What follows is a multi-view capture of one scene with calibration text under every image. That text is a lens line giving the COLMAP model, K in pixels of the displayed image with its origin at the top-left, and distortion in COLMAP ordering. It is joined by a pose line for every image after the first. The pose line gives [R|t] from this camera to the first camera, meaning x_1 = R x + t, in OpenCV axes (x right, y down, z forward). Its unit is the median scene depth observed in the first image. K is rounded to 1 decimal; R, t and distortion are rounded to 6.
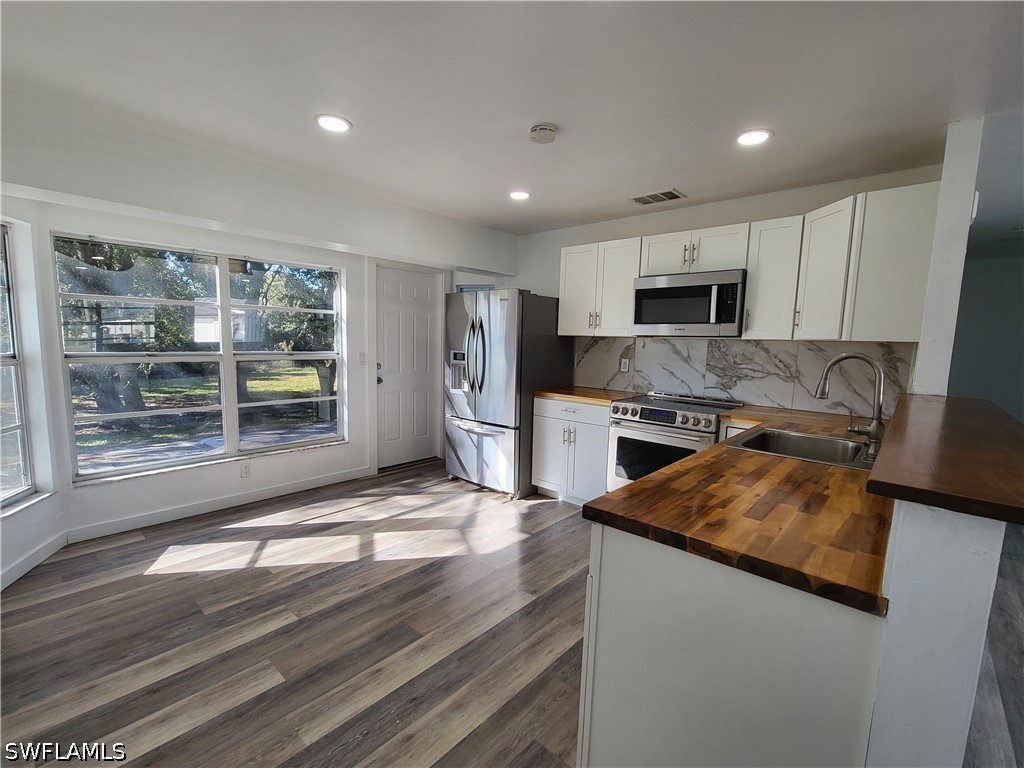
lens RADIAL K [[452.2, 0, 510.7], [0, 452.2, 385.6], [0, 0, 1]] dist [-0.005593, 0.000049]
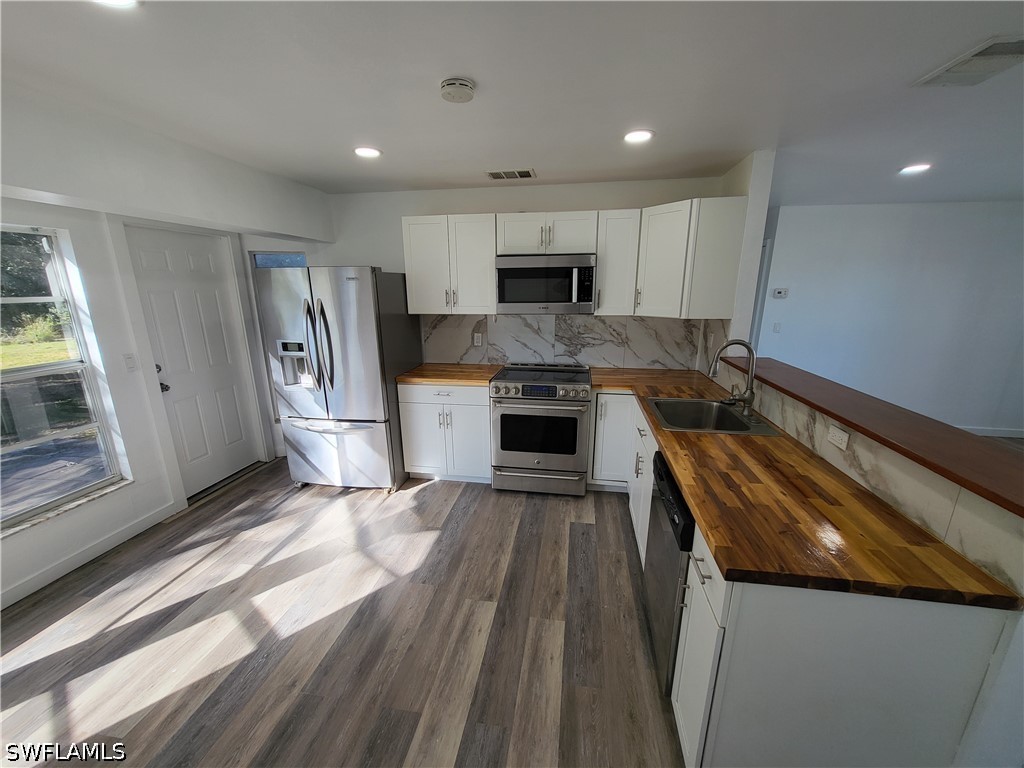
lens RADIAL K [[402.2, 0, 511.9], [0, 402.2, 387.7], [0, 0, 1]] dist [0.001910, -0.000225]
pose [[0.841214, -0.163691, 0.515329, -0.202863], [0.086723, 0.981581, 0.170227, -0.099752], [-0.533702, -0.098506, 0.839916, 0.194076]]
